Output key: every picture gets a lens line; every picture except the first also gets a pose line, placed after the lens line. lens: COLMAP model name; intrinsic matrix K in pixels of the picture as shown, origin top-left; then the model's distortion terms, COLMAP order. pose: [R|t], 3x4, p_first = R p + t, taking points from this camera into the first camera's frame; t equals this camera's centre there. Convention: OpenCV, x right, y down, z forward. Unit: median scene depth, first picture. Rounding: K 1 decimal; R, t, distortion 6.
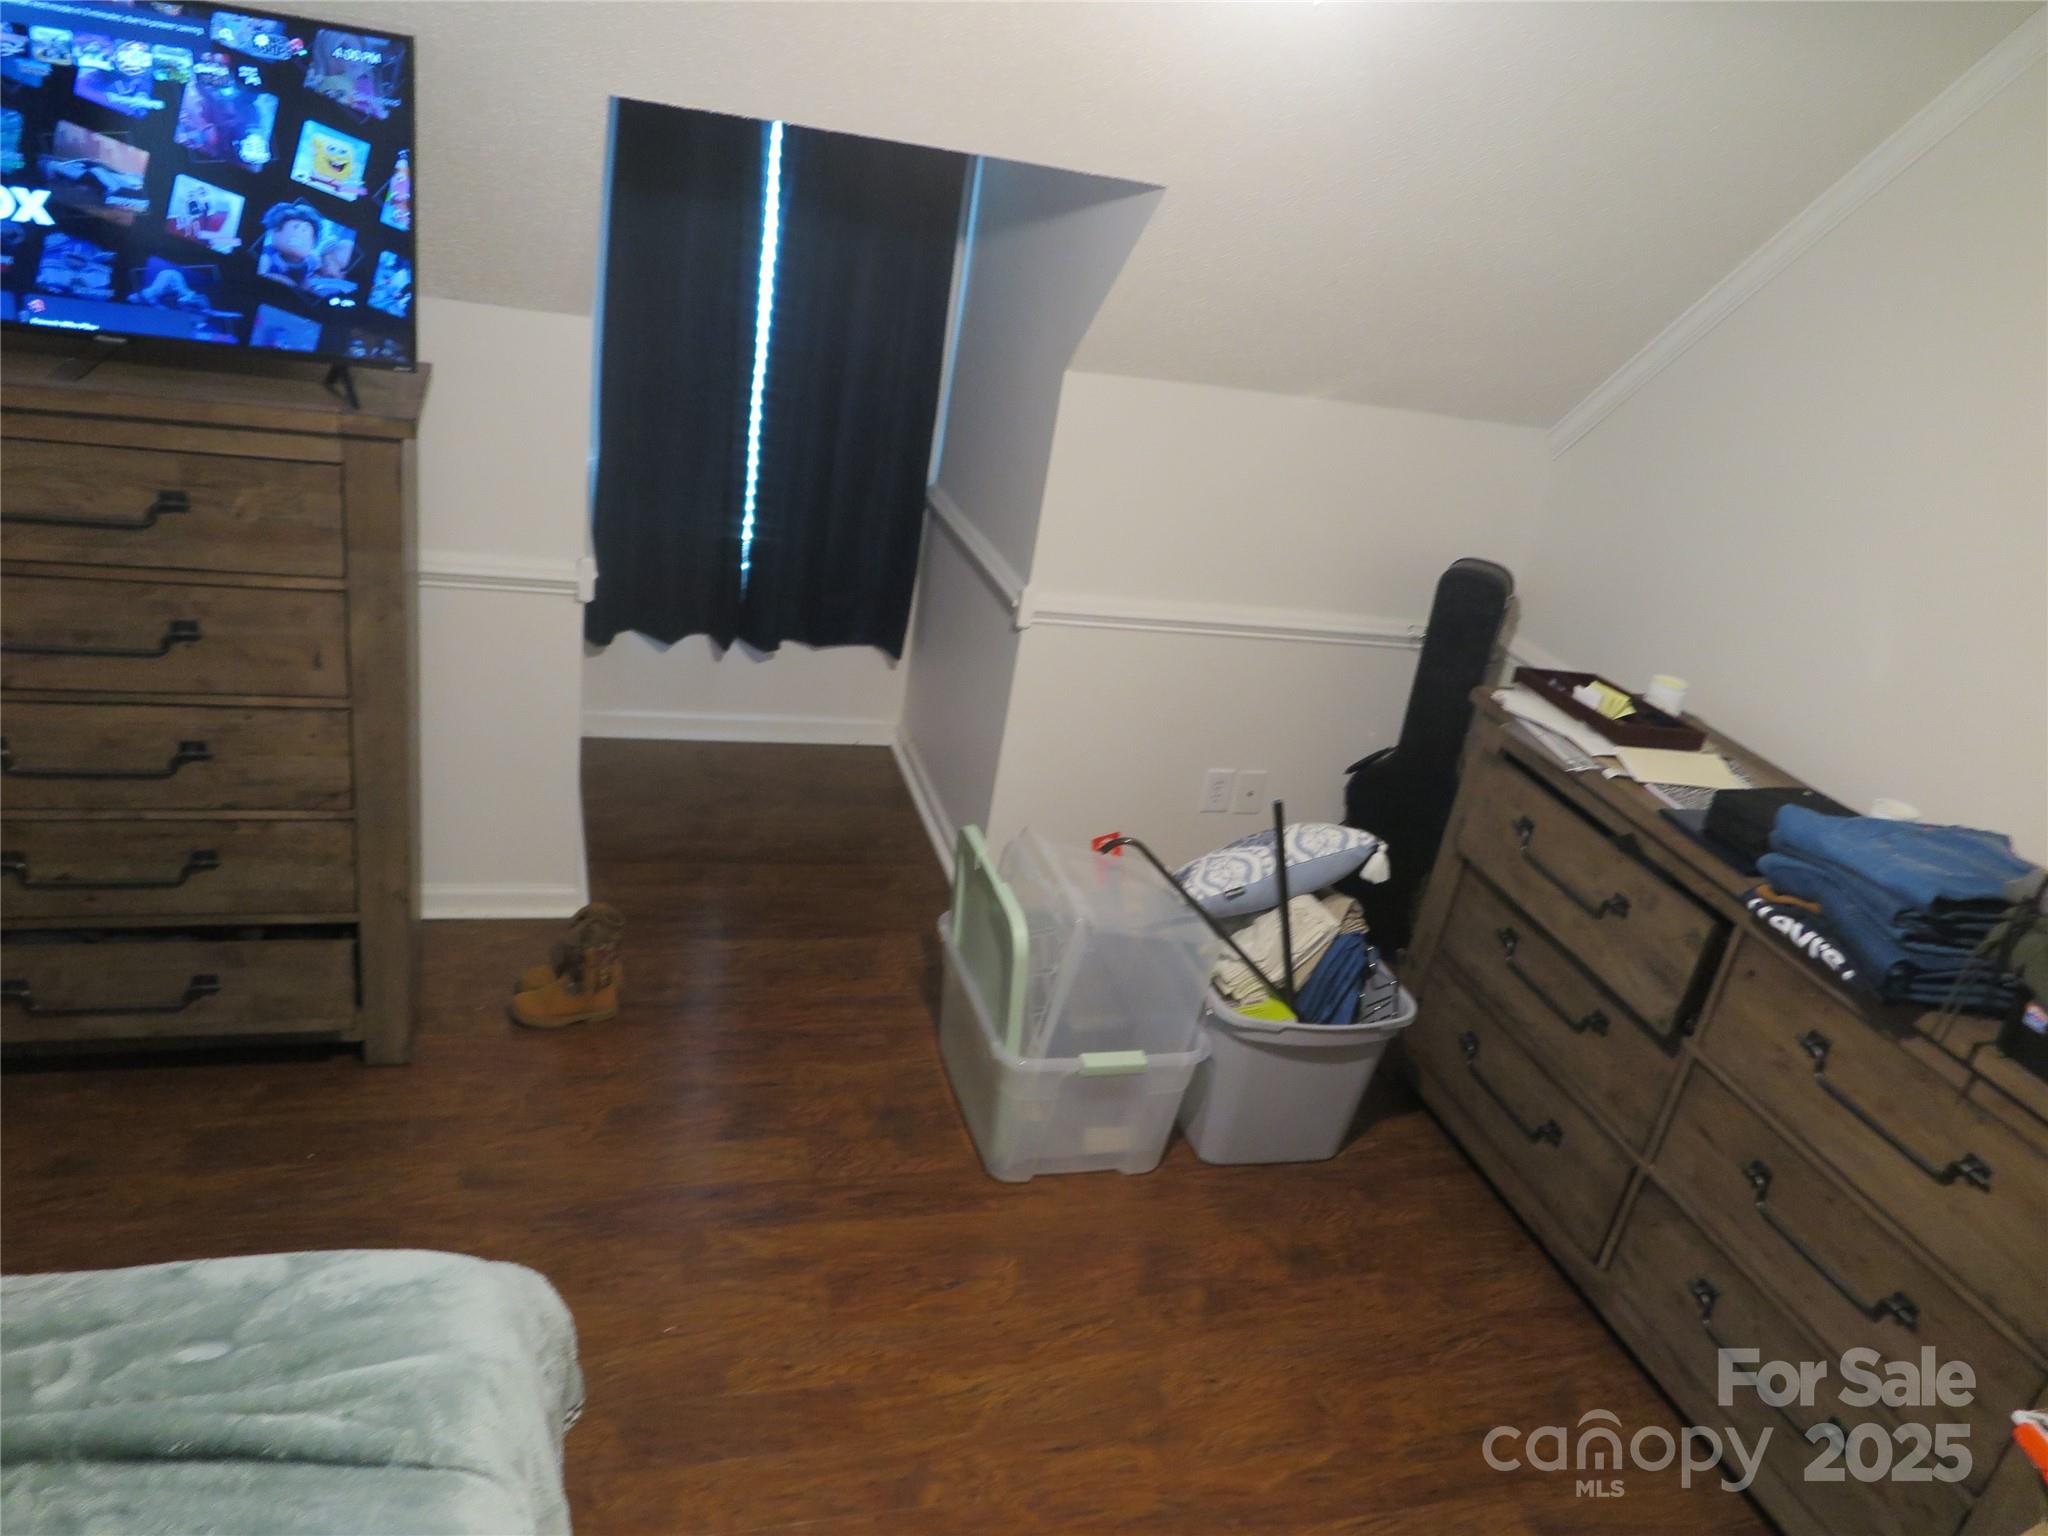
lens RADIAL K [[1472.5, 0, 1027.0], [0, 1472.5, 758.8], [0, 0, 1]] dist [-0.009253, 0.012616]
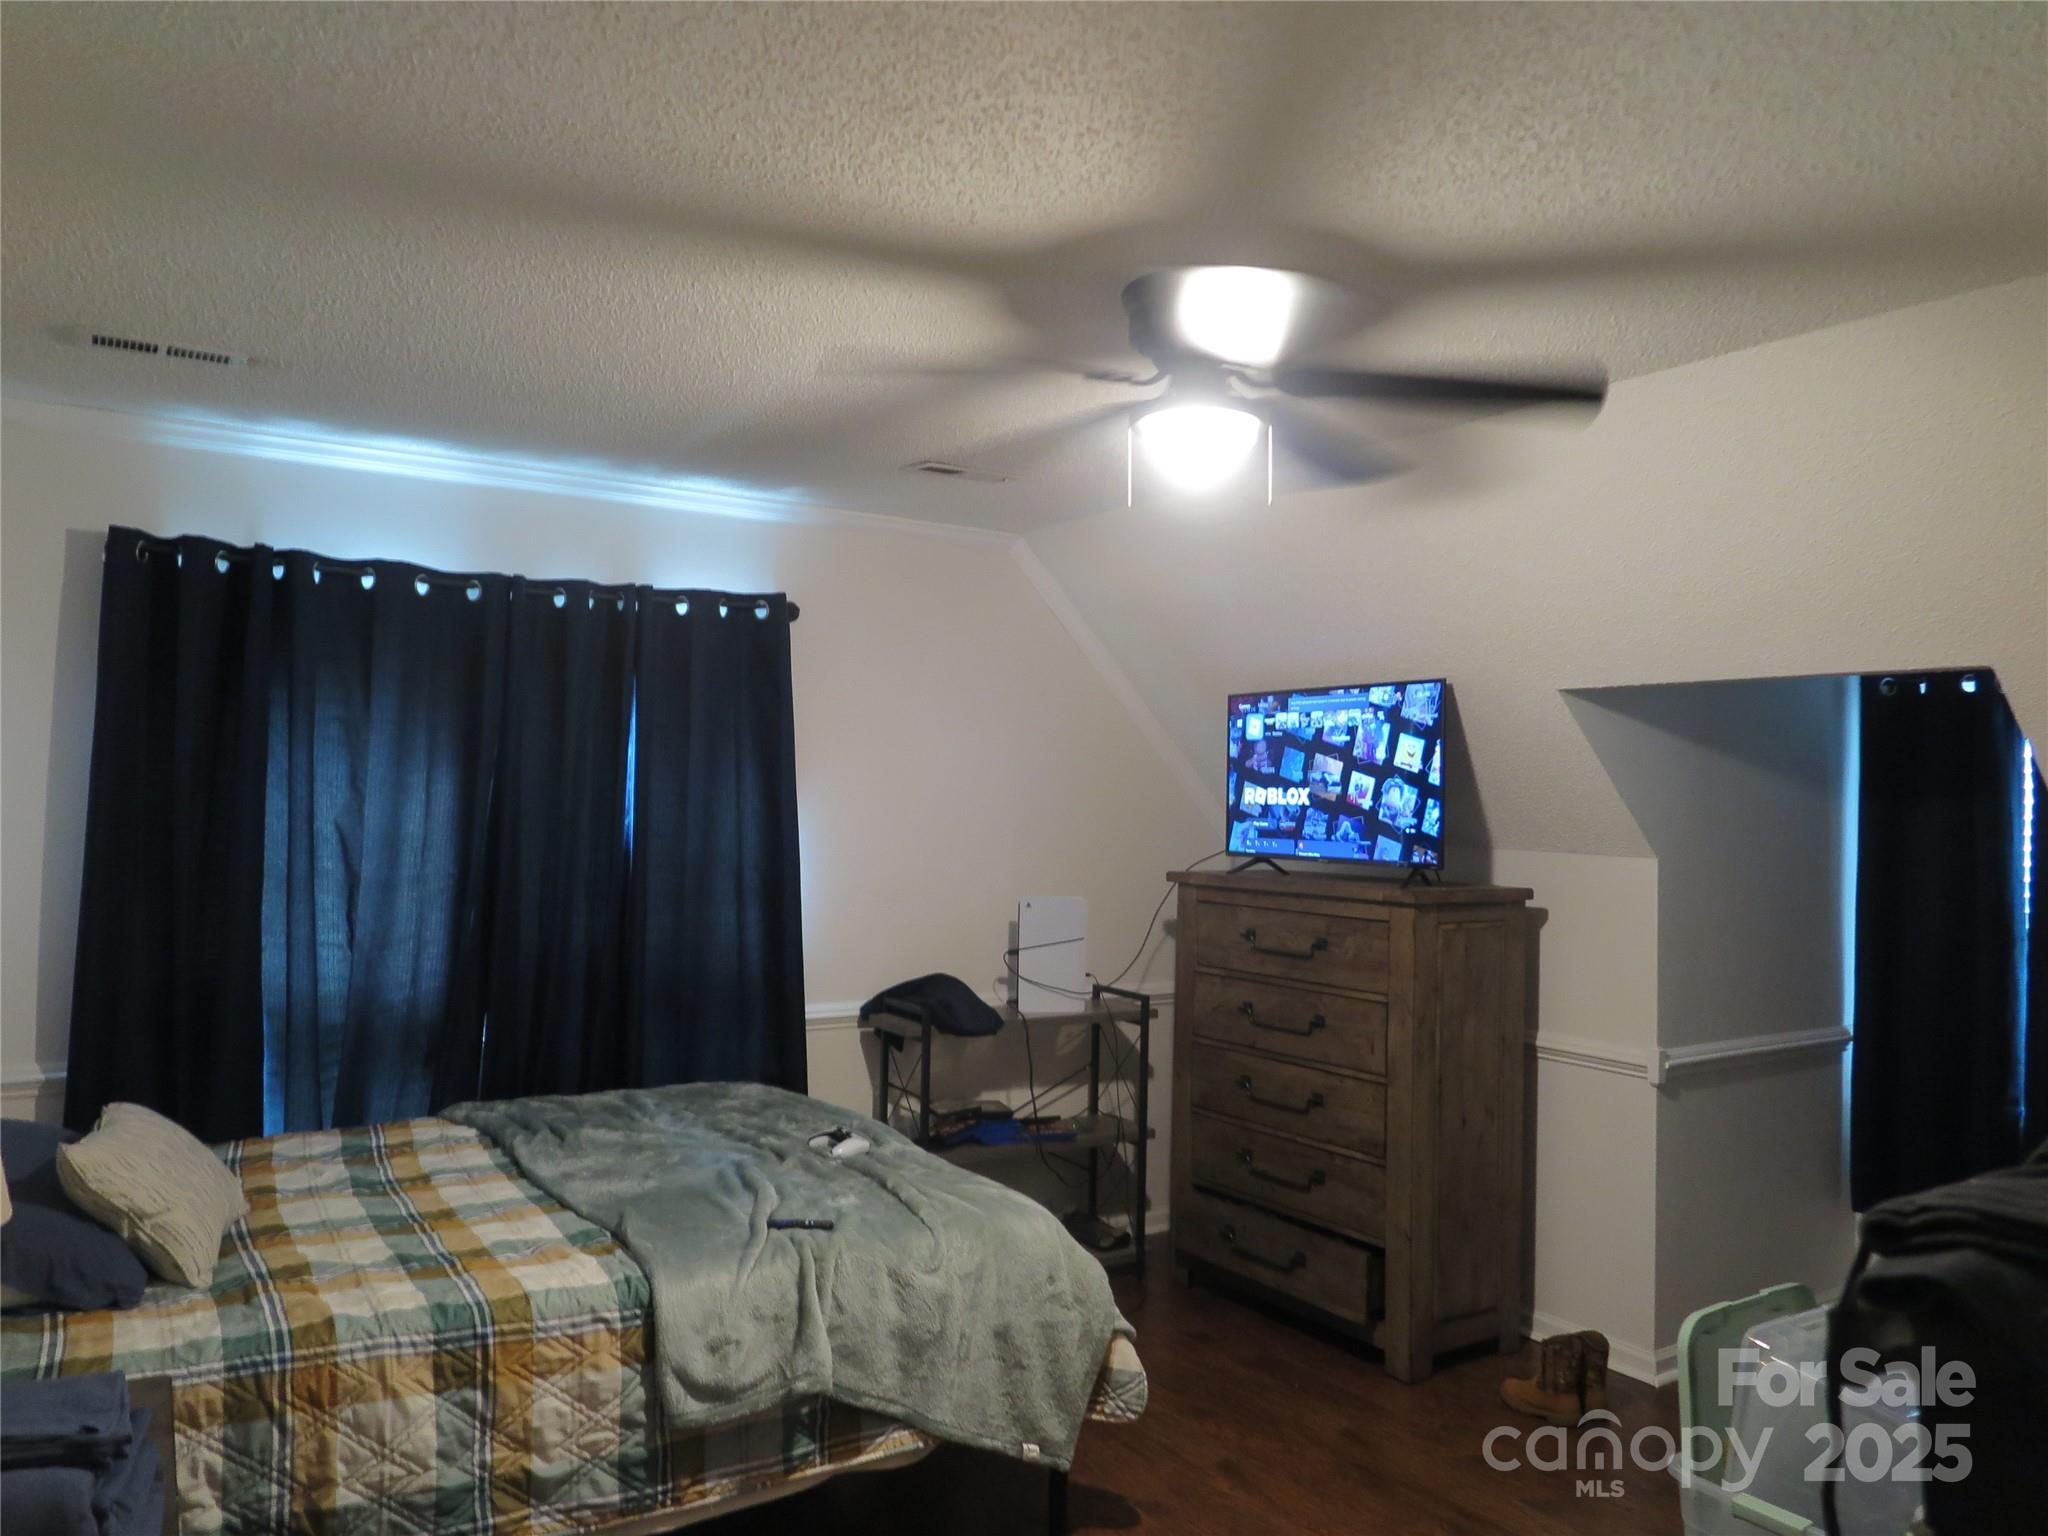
lens RADIAL K [[1472.5, 0, 1021.3], [0, 1472.5, 771.2], [0, 0, 1]] dist [-0.009253, 0.012616]
pose [[0.285469, -0.168082, -0.943534, 1.042998], [-0.366973, 0.890298, -0.269628, 0.255231], [0.885346, 0.423222, 0.192471, 0.260704]]
